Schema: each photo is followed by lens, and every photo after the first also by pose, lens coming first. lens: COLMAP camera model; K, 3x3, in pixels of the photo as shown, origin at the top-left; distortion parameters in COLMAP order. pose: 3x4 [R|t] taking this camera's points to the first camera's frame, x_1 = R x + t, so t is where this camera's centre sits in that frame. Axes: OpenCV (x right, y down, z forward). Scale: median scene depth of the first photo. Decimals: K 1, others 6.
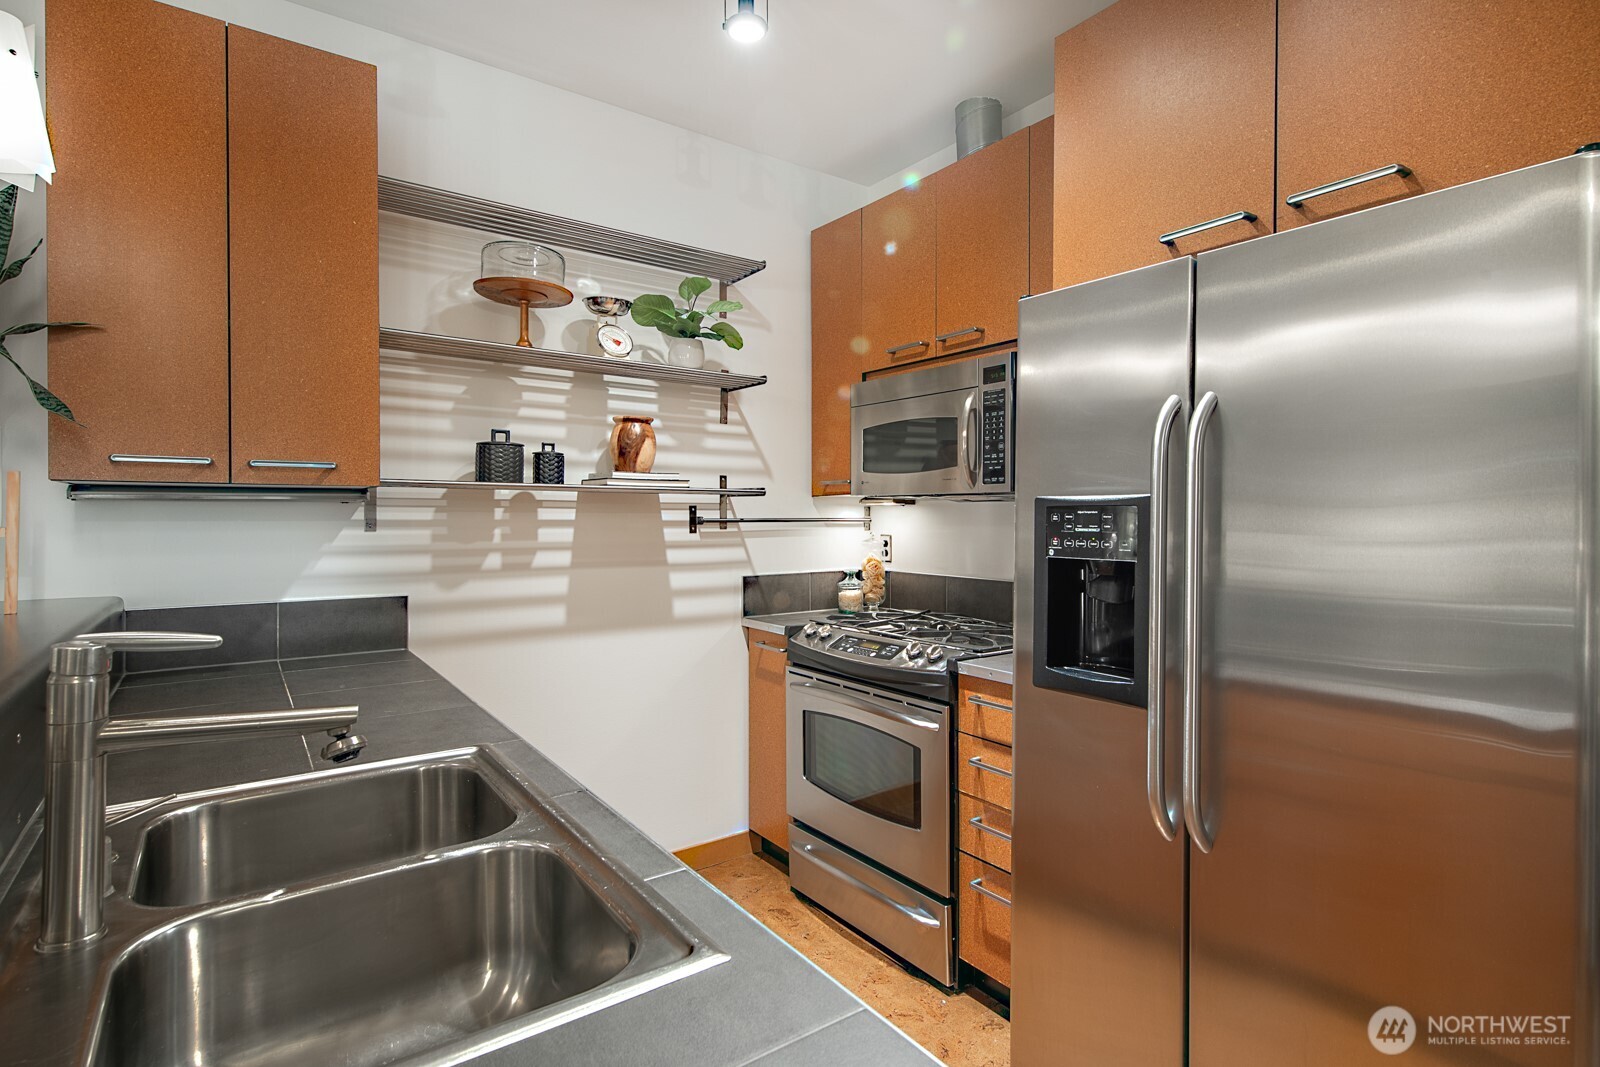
lens RADIAL K [[816.7, 0, 800.0], [0, 816.7, 533.5], [0, 0, 1]] dist [0.001167, 0.000002]
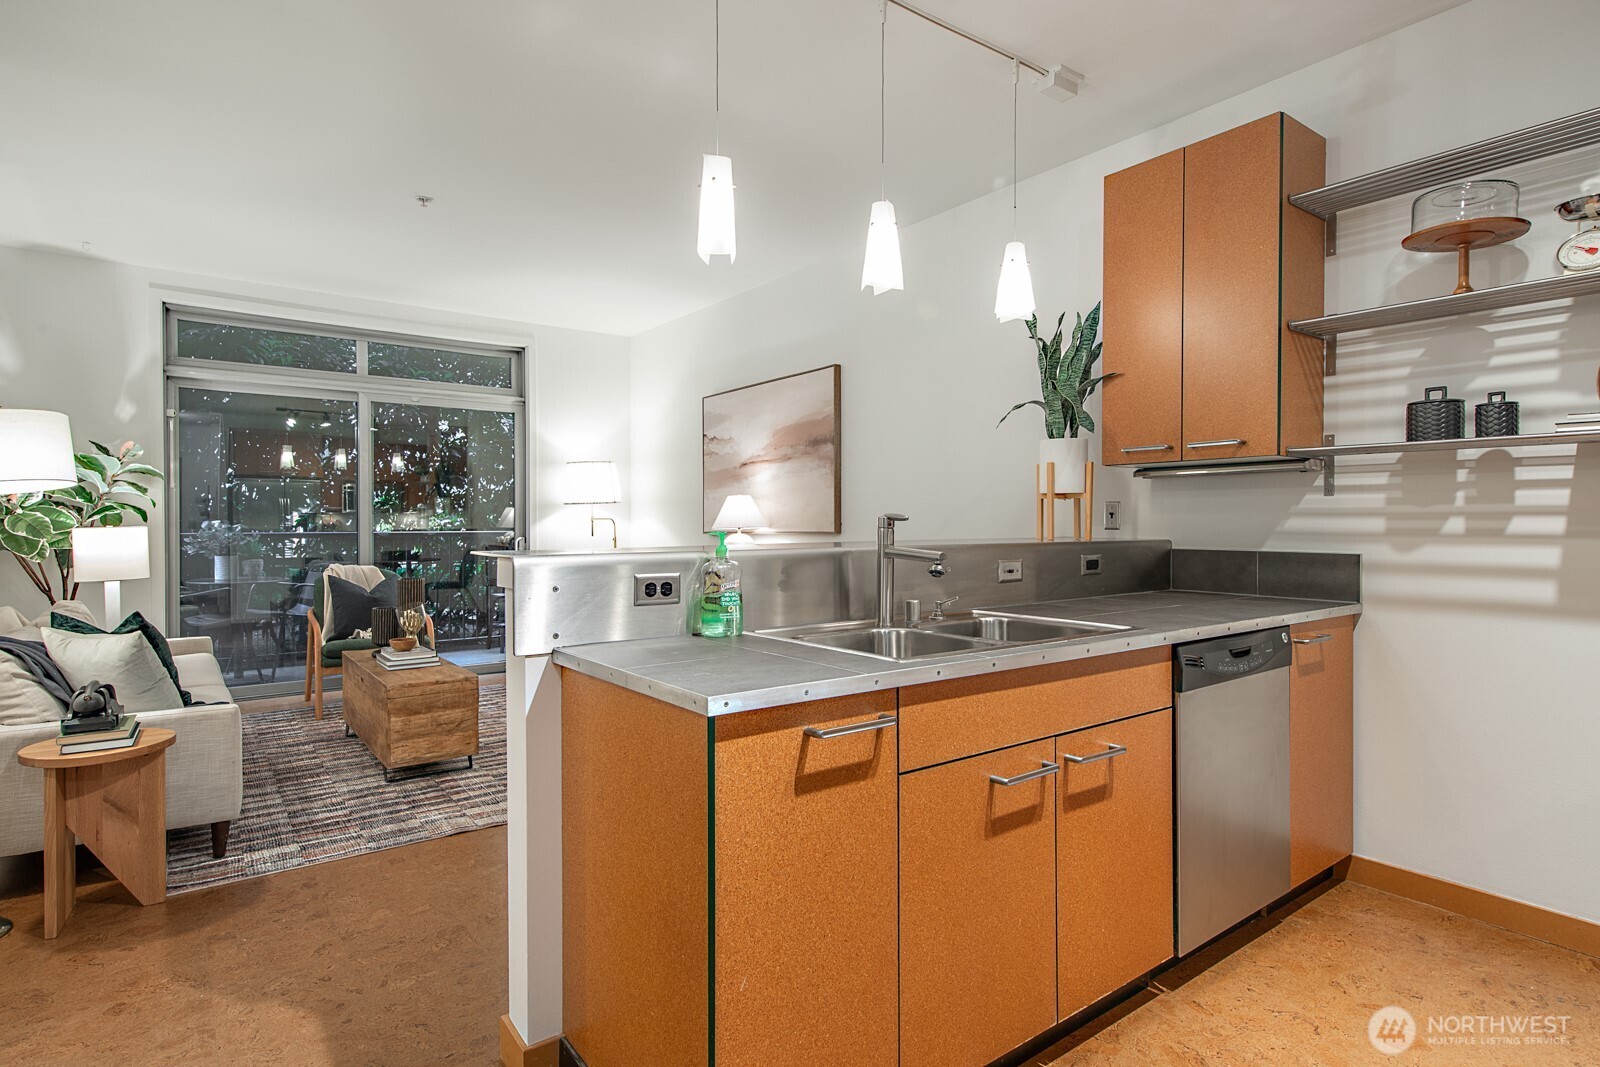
lens RADIAL K [[856.3, 0, 778.1], [0, 856.3, 517.1], [0, 0, 1]] dist [0.010250, -0.001515]
pose [[-0.021431, -0.003346, -0.999765, 0.659831], [-0.020043, 0.999795, -0.002917, 0.044041], [0.999569, 0.019976, -0.021494, 0.245125]]
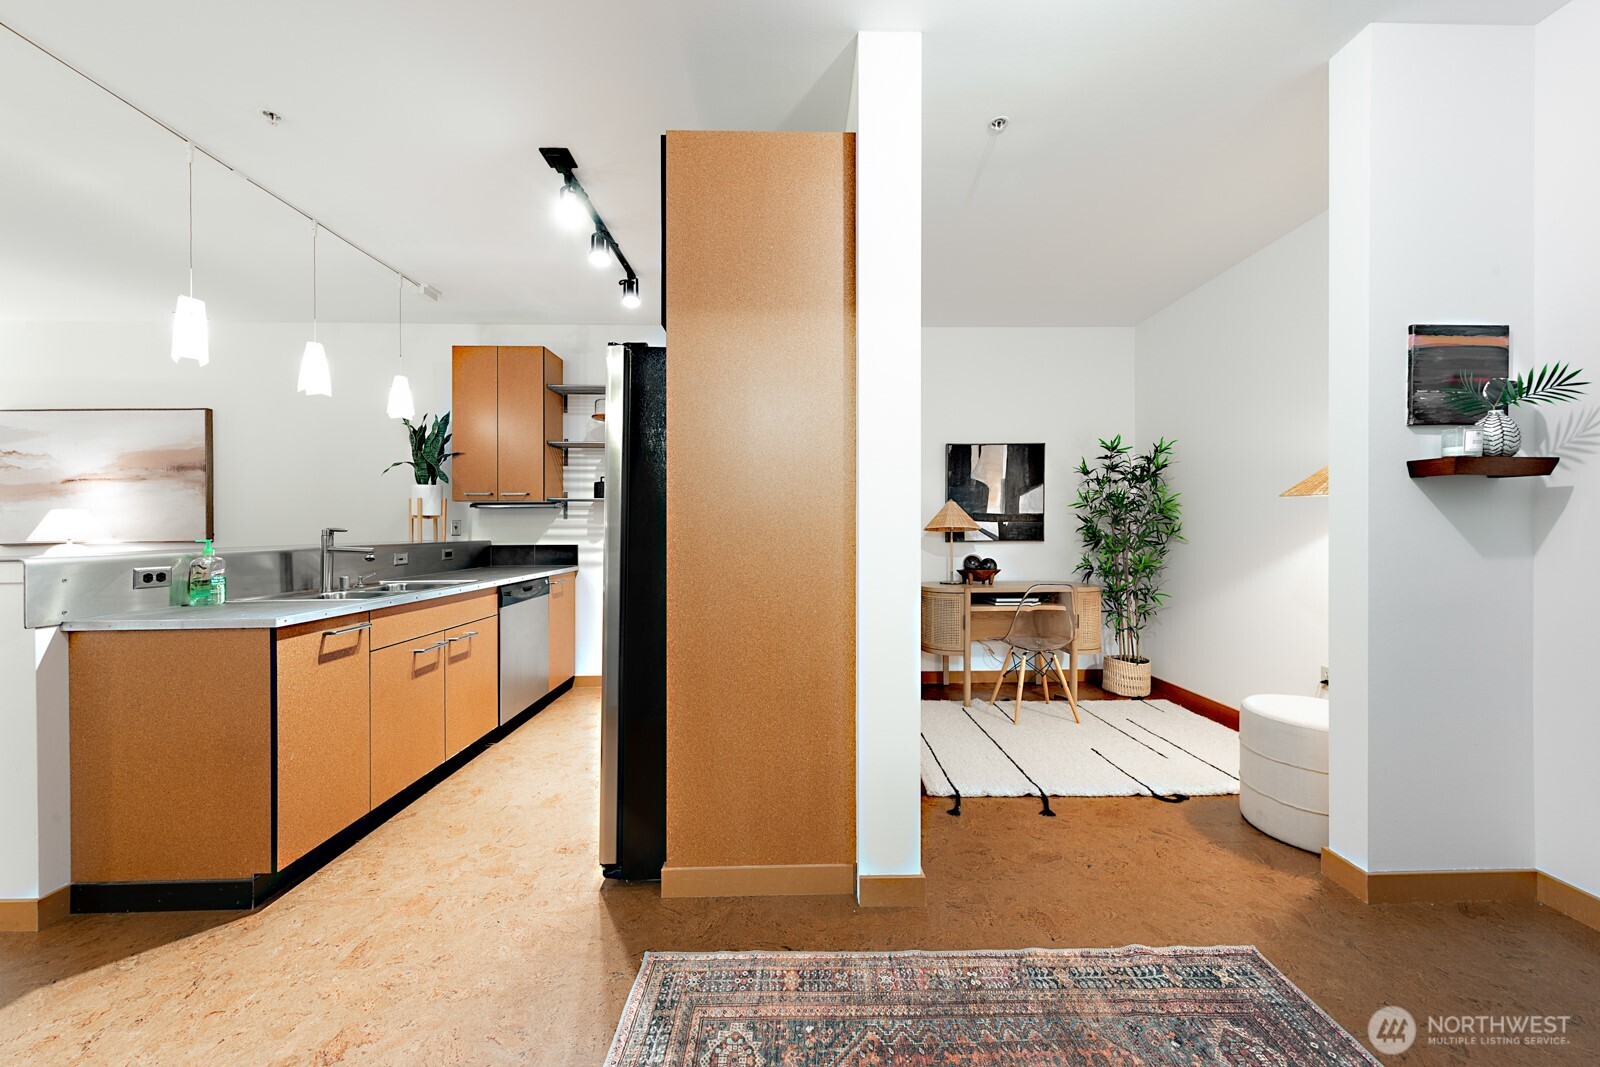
lens RADIAL K [[571.5, 0, 828.6], [0, 571.5, 530.8], [0, 0, 1]] dist [0.002904, -0.000057]
pose [[0.821775, -0.000205, -0.569813, 1.125126], [-0.007588, 0.999907, -0.011303, 0.046014], [0.569762, 0.013613, 0.821697, -0.005642]]
